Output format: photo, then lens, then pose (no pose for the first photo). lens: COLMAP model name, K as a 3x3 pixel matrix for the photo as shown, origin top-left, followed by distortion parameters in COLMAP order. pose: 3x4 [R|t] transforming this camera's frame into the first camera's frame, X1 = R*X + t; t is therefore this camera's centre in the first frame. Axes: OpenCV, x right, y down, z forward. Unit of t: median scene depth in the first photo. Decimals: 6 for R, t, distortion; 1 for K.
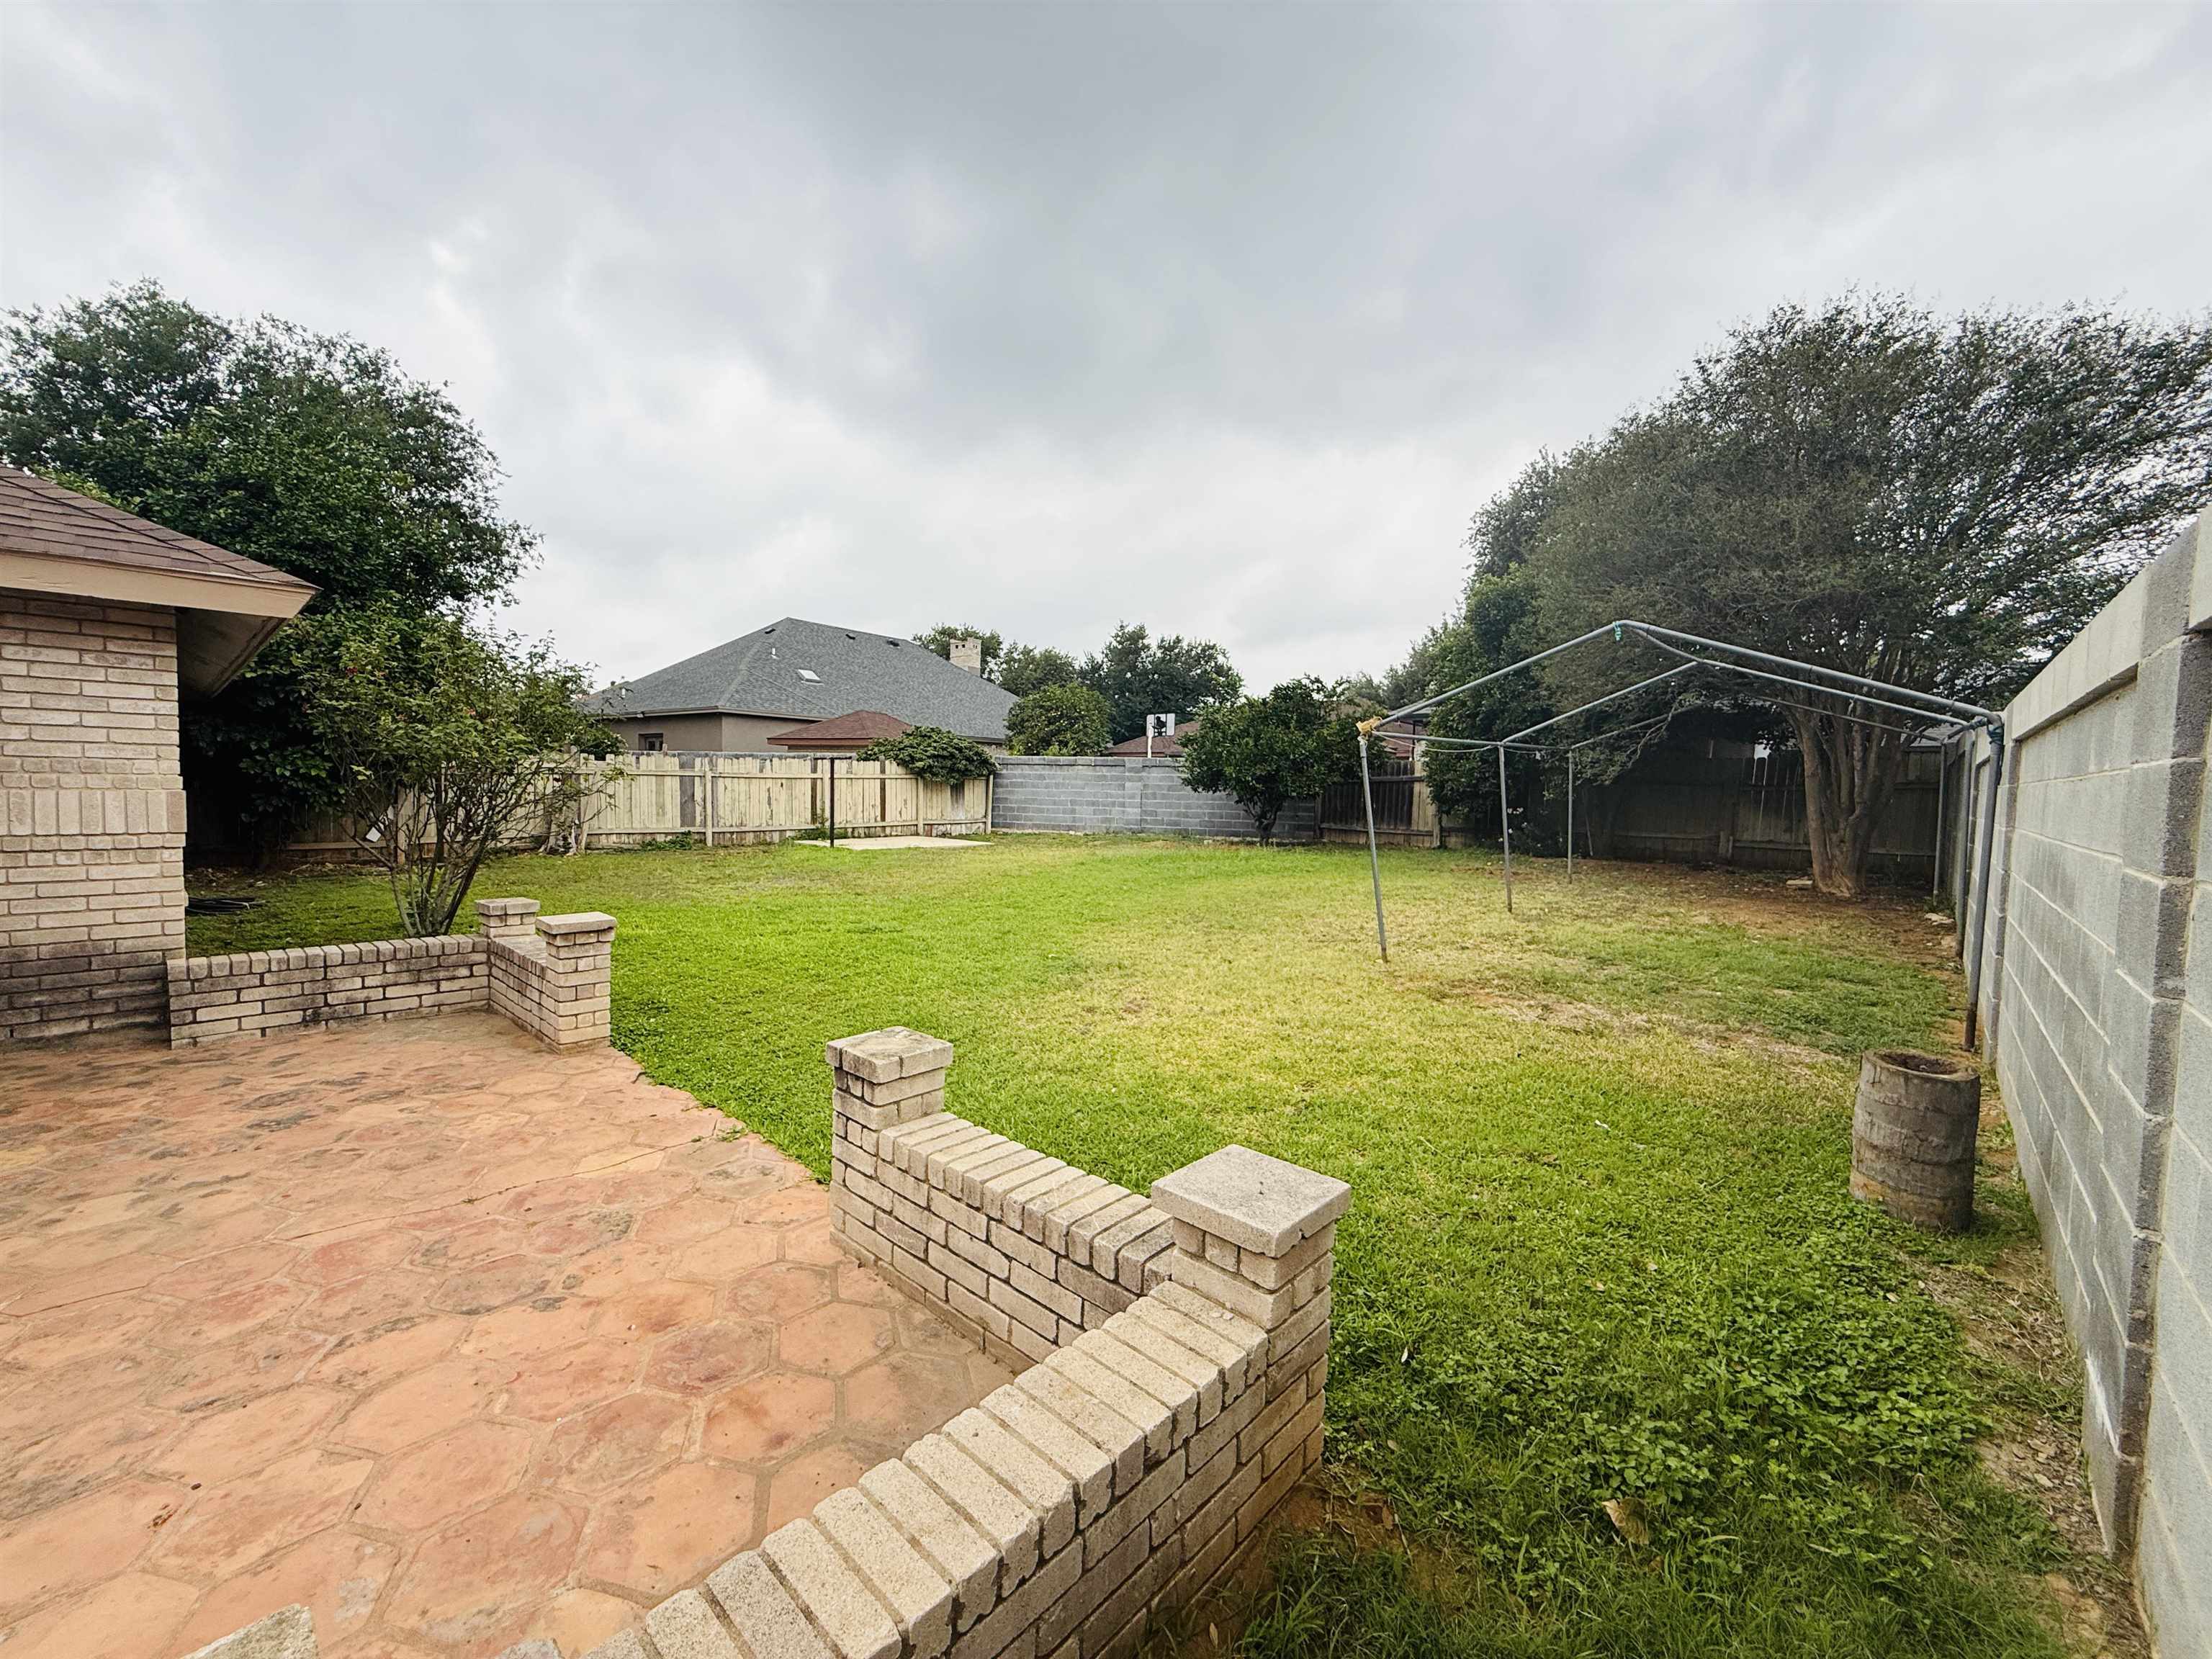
lens RADIAL K [[879.7, 0, 1105.3], [0, 879.7, 831.9], [0, 0, 1]] dist [-0.009302, -0.001140]
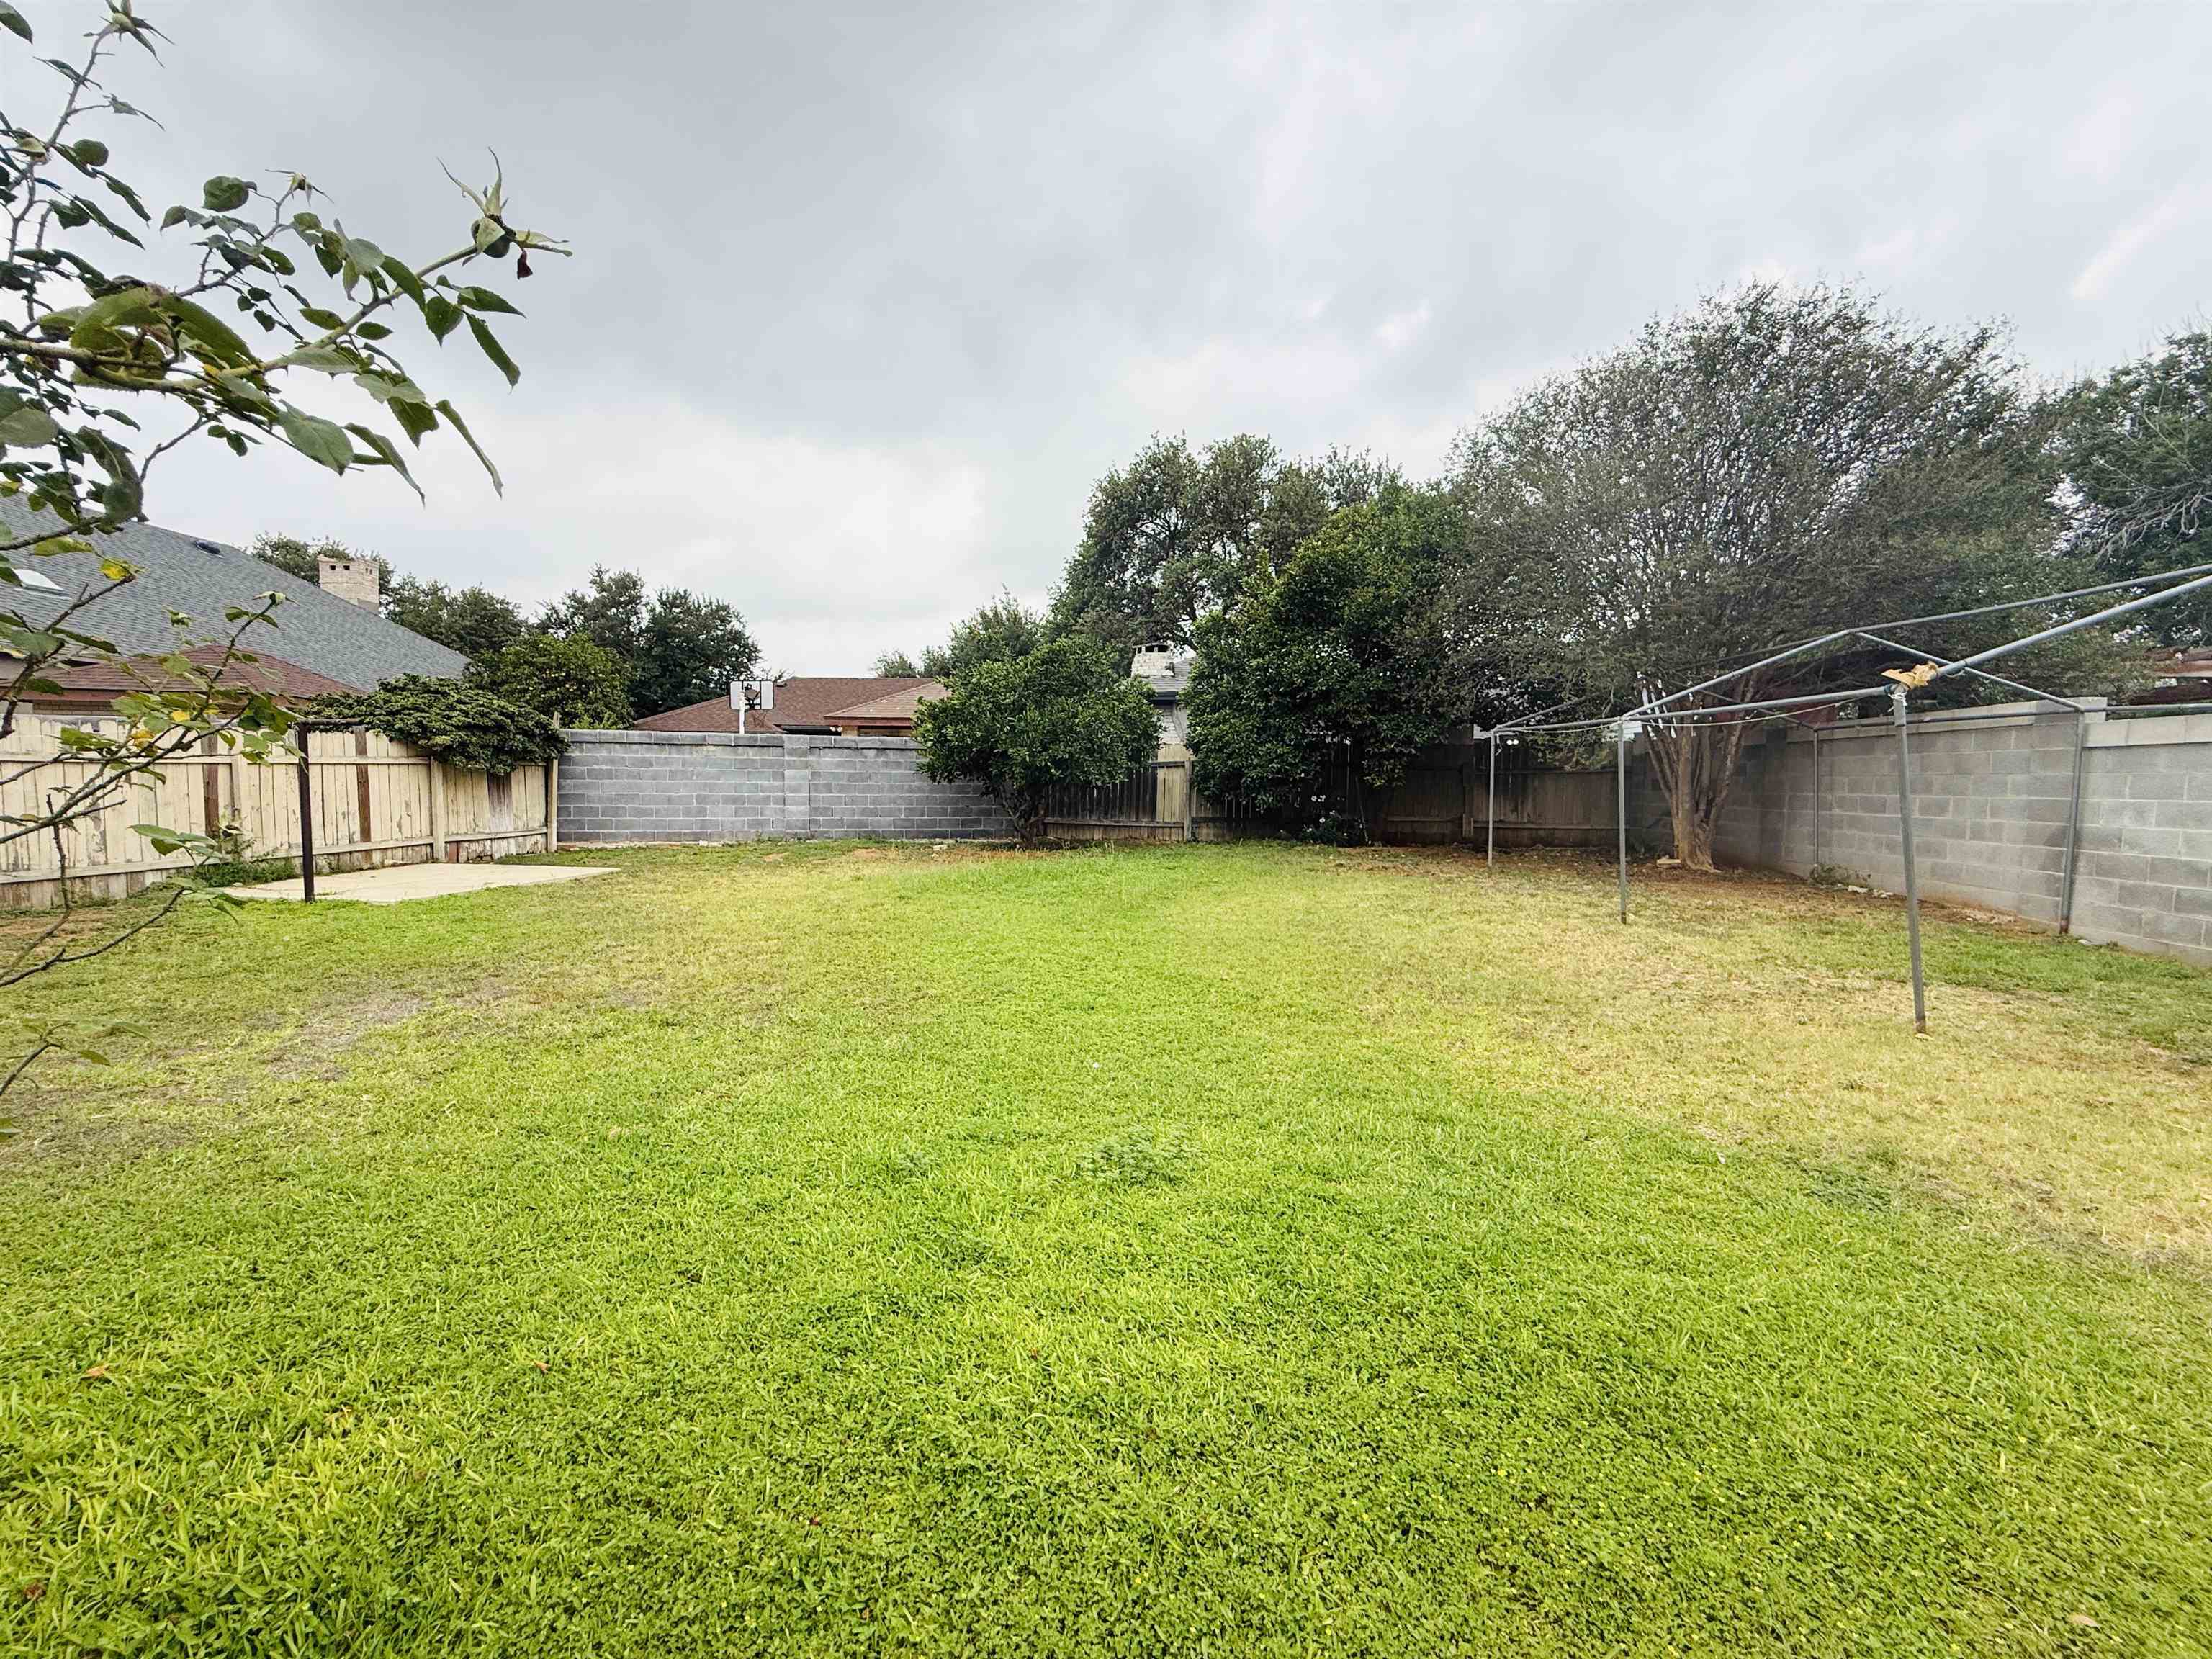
lens RADIAL K [[879.7, 0, 1105.9], [0, 879.7, 838.2], [0, 0, 1]] dist [-0.009302, -0.001140]
pose [[0.814157, -0.048500, 0.578615, -0.184126], [0.036086, 0.998806, 0.032945, -0.014907], [-0.579522, -0.005943, 0.814935, 0.266902]]
